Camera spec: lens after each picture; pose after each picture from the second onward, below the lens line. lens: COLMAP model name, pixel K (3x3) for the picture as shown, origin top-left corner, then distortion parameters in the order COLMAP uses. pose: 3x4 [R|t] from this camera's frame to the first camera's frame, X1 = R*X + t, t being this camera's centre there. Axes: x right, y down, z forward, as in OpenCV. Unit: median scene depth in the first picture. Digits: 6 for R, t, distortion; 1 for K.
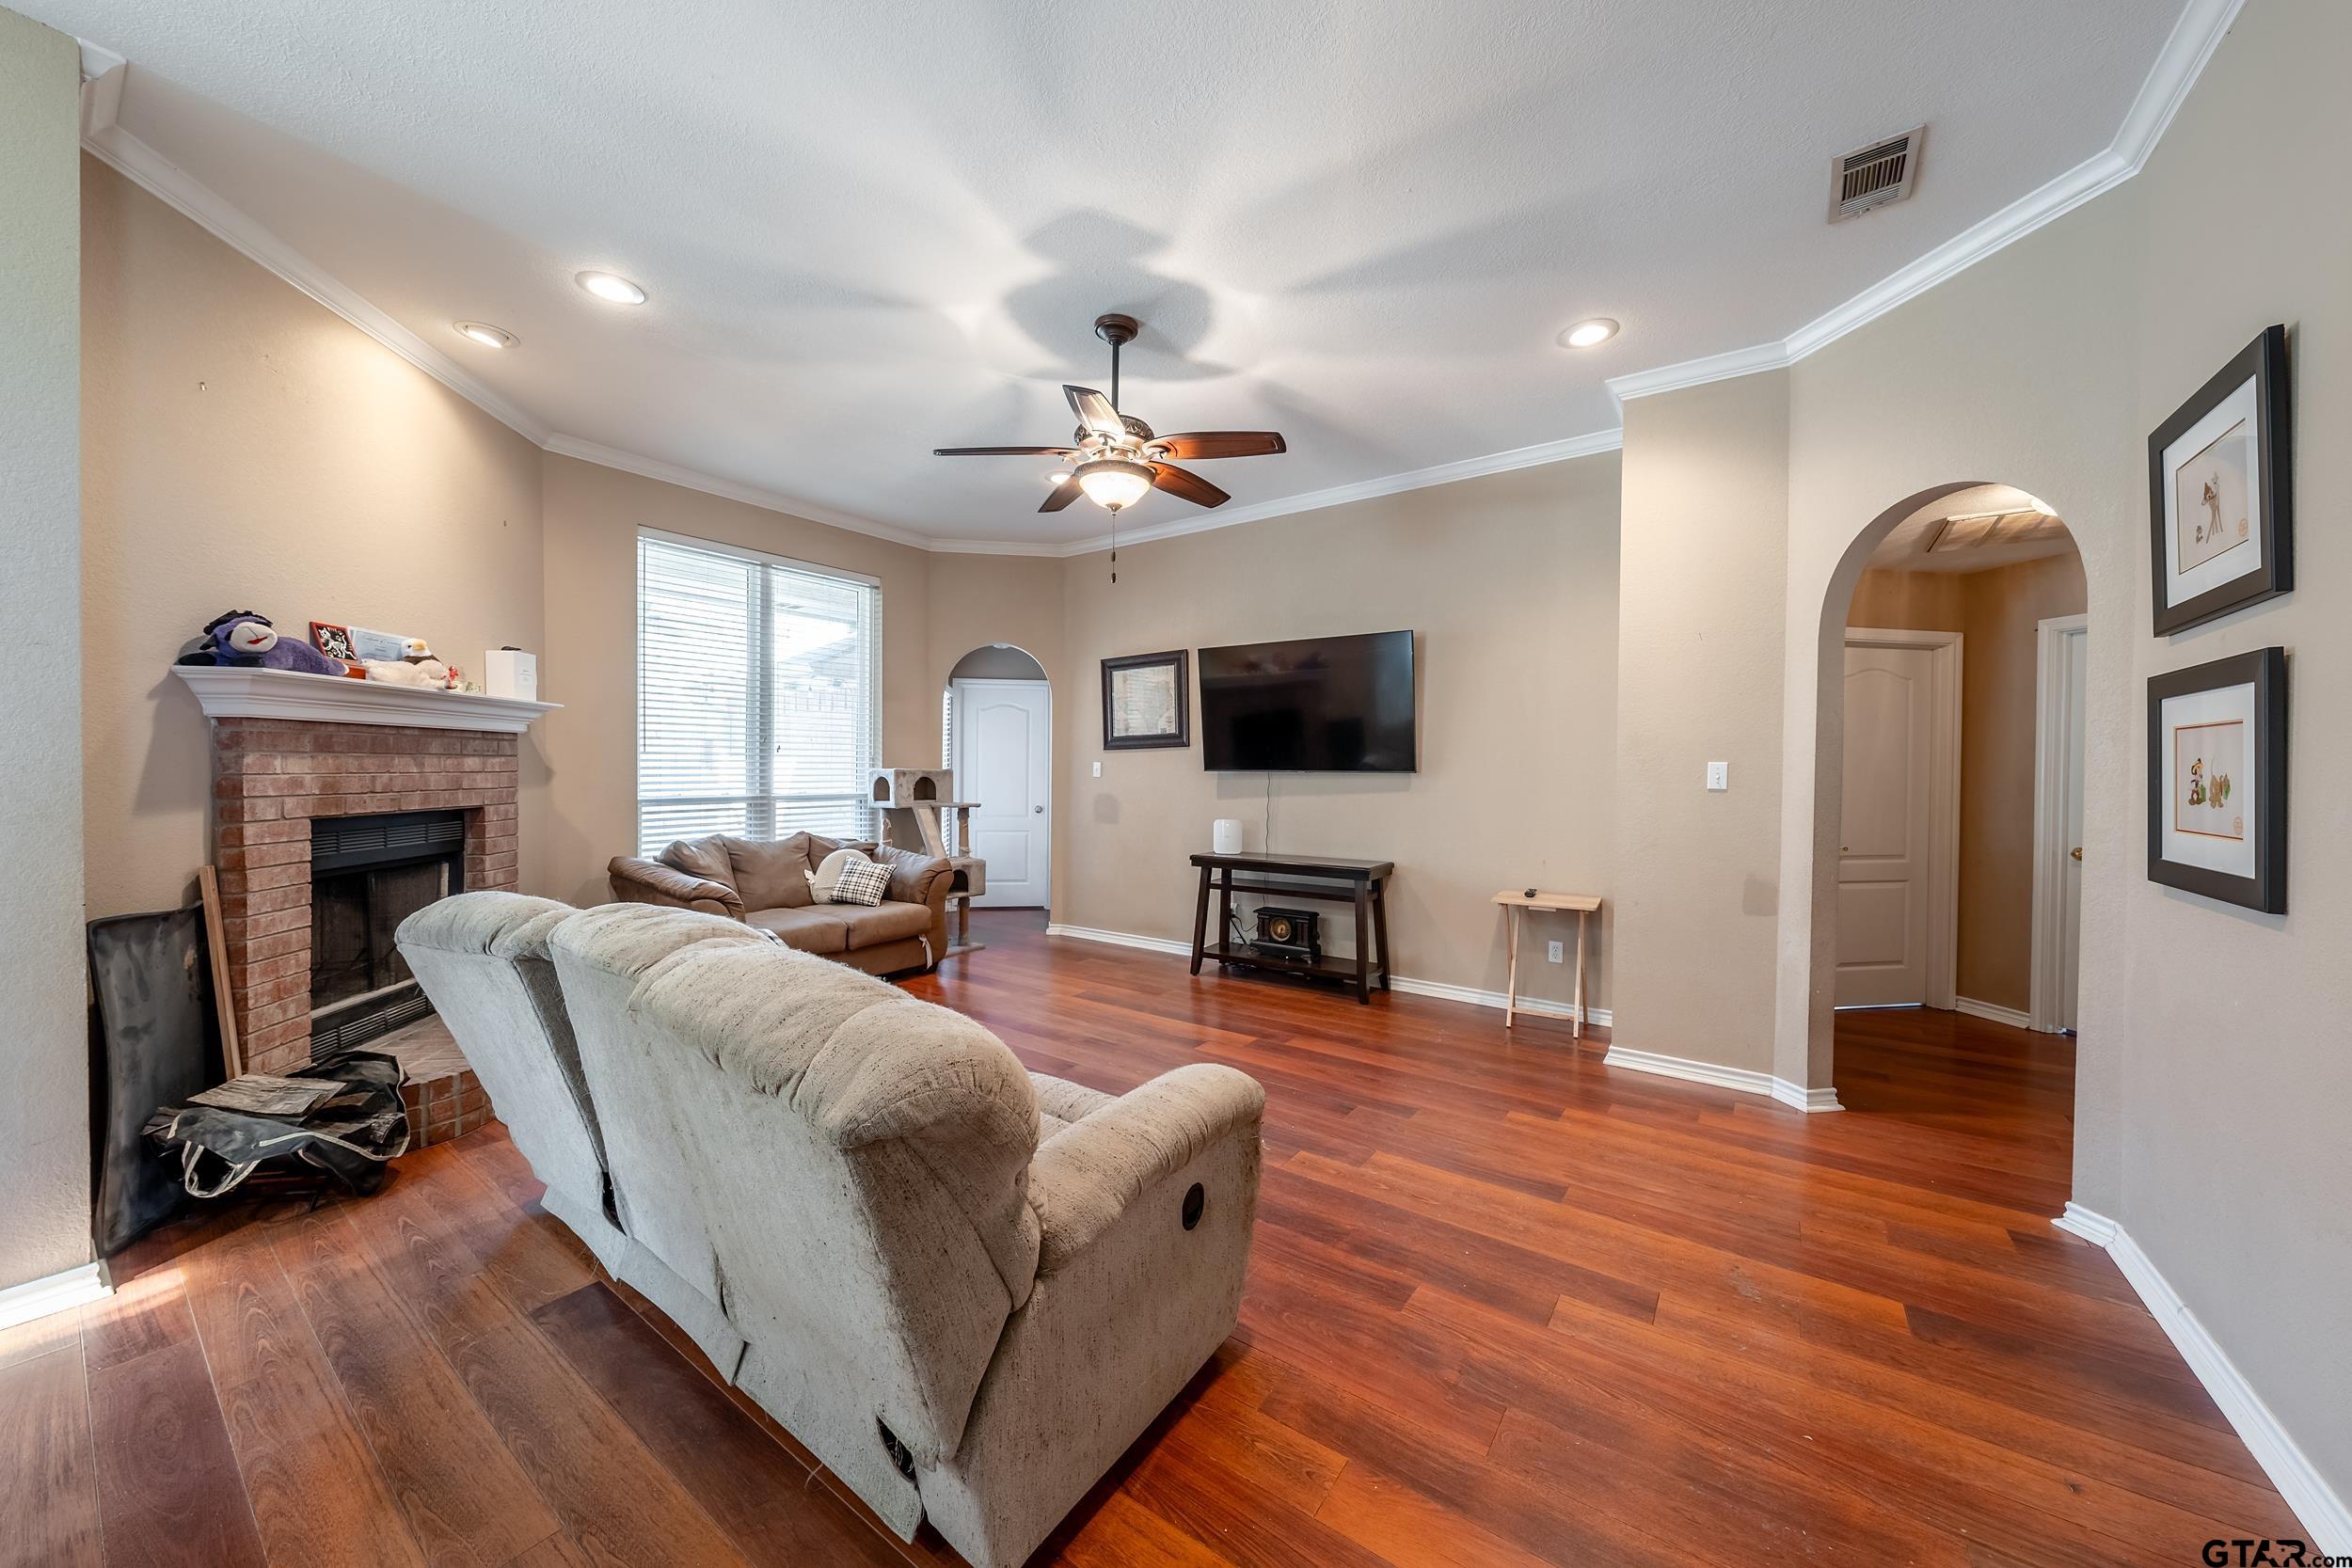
lens RADIAL K [[826.6, 0, 1178.1], [0, 826.6, 779.8], [0, 0, 1]] dist [0.001397, -0.000055]
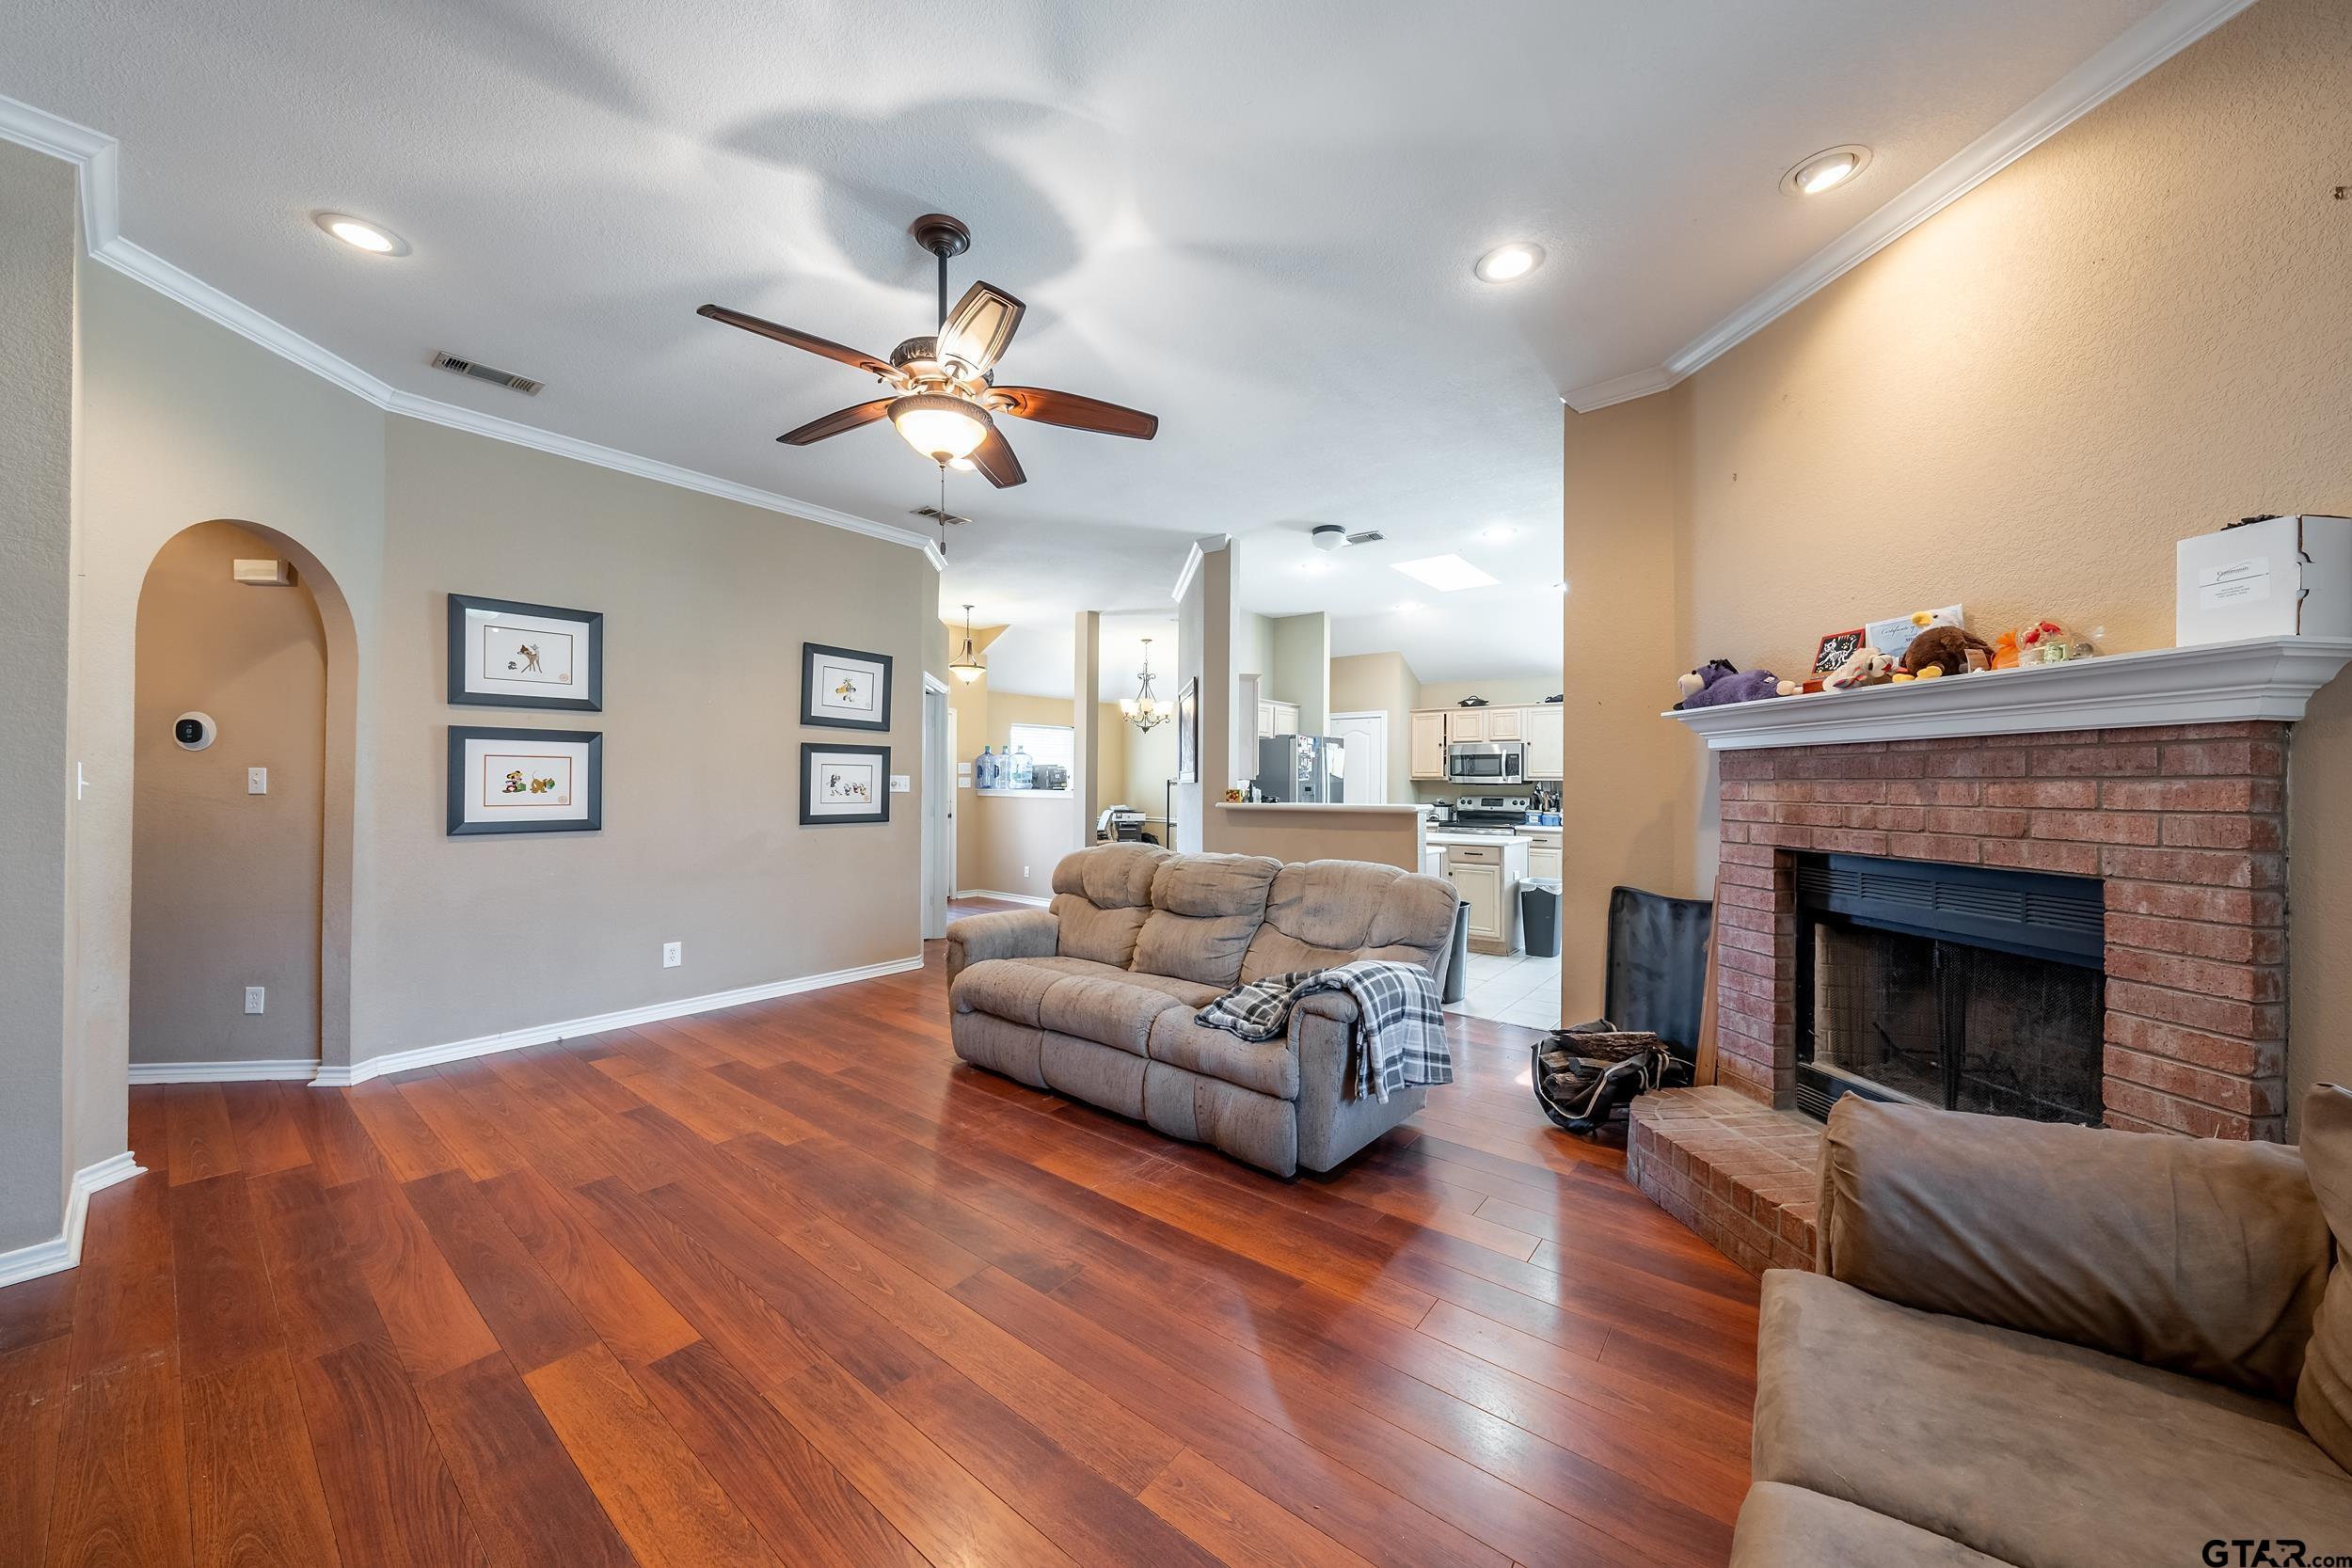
lens RADIAL K [[826.6, 0, 1171.0], [0, 826.6, 782.7], [0, 0, 1]] dist [0.001397, -0.000055]
pose [[-0.998074, -0.015019, 0.060190, -0.328473], [-0.014245, 0.999810, 0.013276, -0.026969], [-0.060378, 0.012393, -0.998099, 1.676748]]
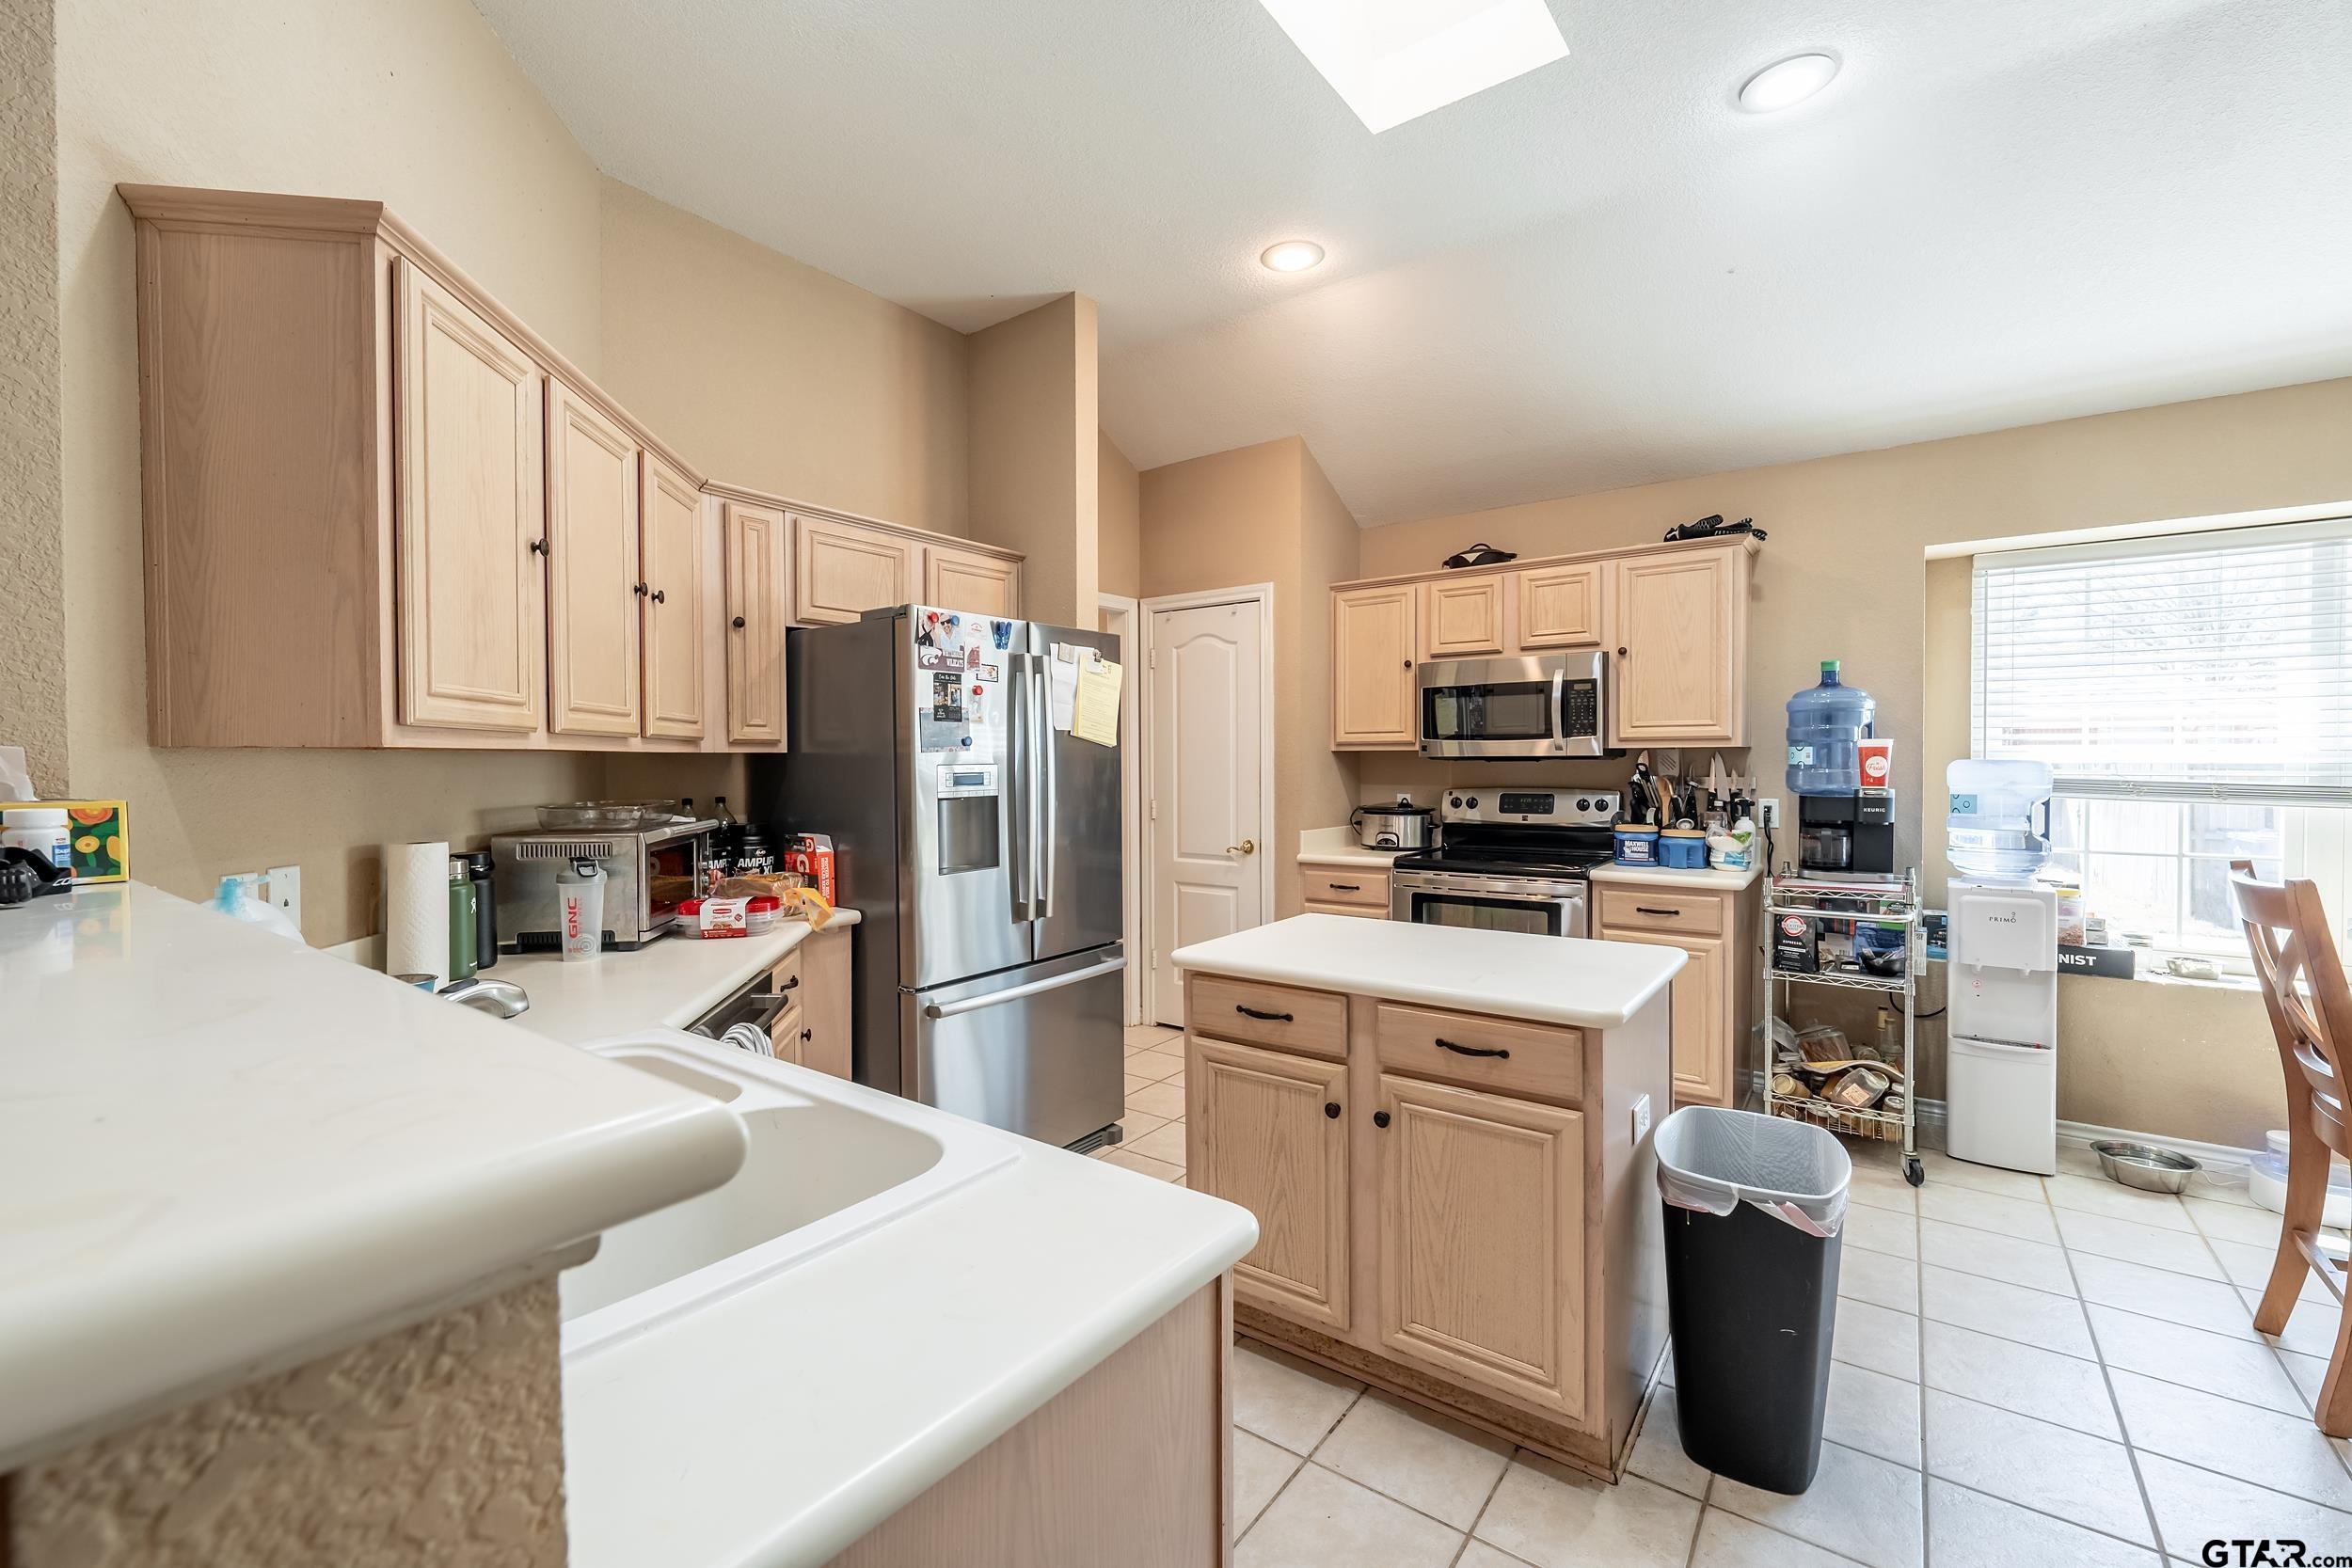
lens RADIAL K [[954.8, 0, 1189.8], [0, 954.8, 784.4], [0, 0, 1]] dist [-0.007290, -0.000472]
pose [[-0.999892, -0.002925, 0.014406, -0.755058], [-0.002422, 0.999389, 0.034854, -0.010790], [-0.014499, 0.034816, -0.999289, 0.286706]]
